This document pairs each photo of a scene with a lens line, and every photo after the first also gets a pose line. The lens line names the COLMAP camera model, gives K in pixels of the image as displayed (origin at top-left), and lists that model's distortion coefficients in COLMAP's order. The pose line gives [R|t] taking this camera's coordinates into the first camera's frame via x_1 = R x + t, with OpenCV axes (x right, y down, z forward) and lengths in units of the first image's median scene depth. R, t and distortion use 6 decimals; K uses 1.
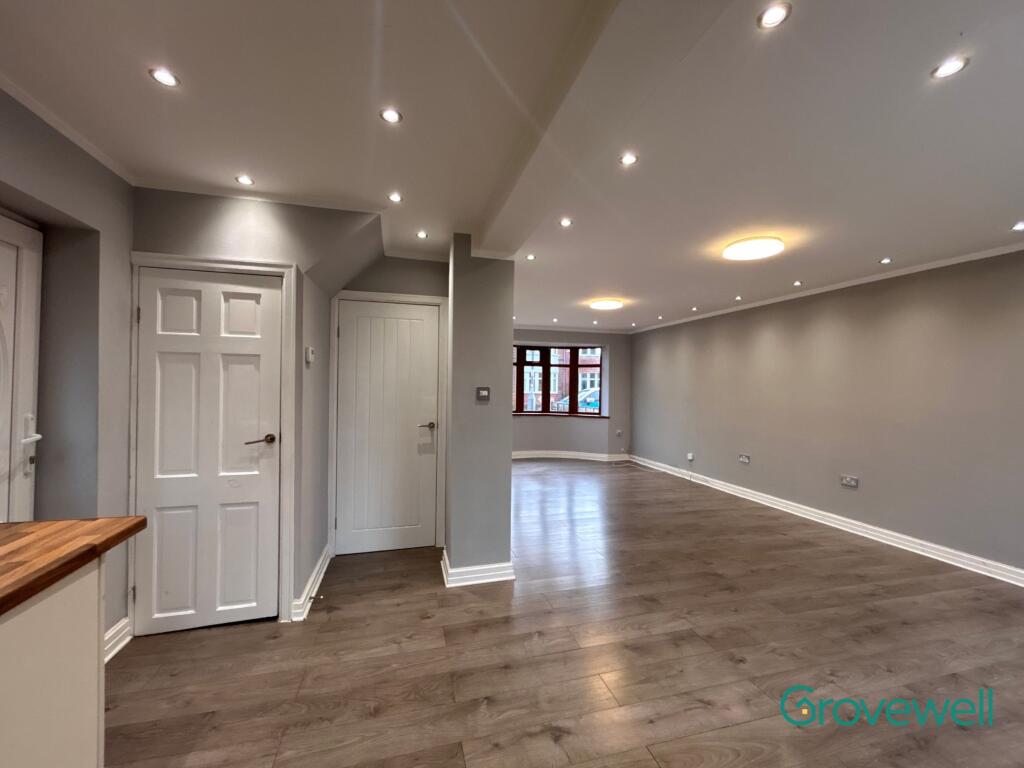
lens RADIAL K [[418.2, 0, 512.3], [0, 418.2, 387.0], [0, 0, 1]] dist [0.001562, 0.000425]
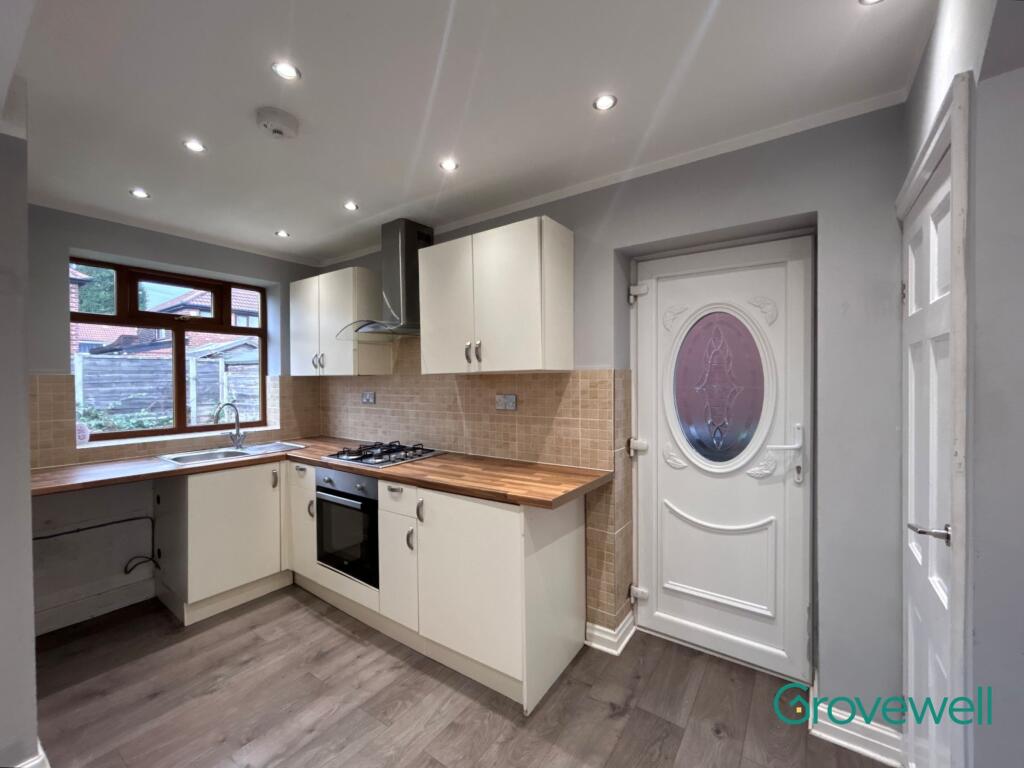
lens RADIAL K [[419.8, 0, 514.6], [0, 419.8, 382.6], [0, 0, 1]] dist [-0.001266, -0.000027]
pose [[-0.774109, -0.002759, -0.633046, 0.002974], [-0.005187, 0.999985, 0.001985, -0.019547], [0.633031, 0.004820, -0.774111, 0.900515]]
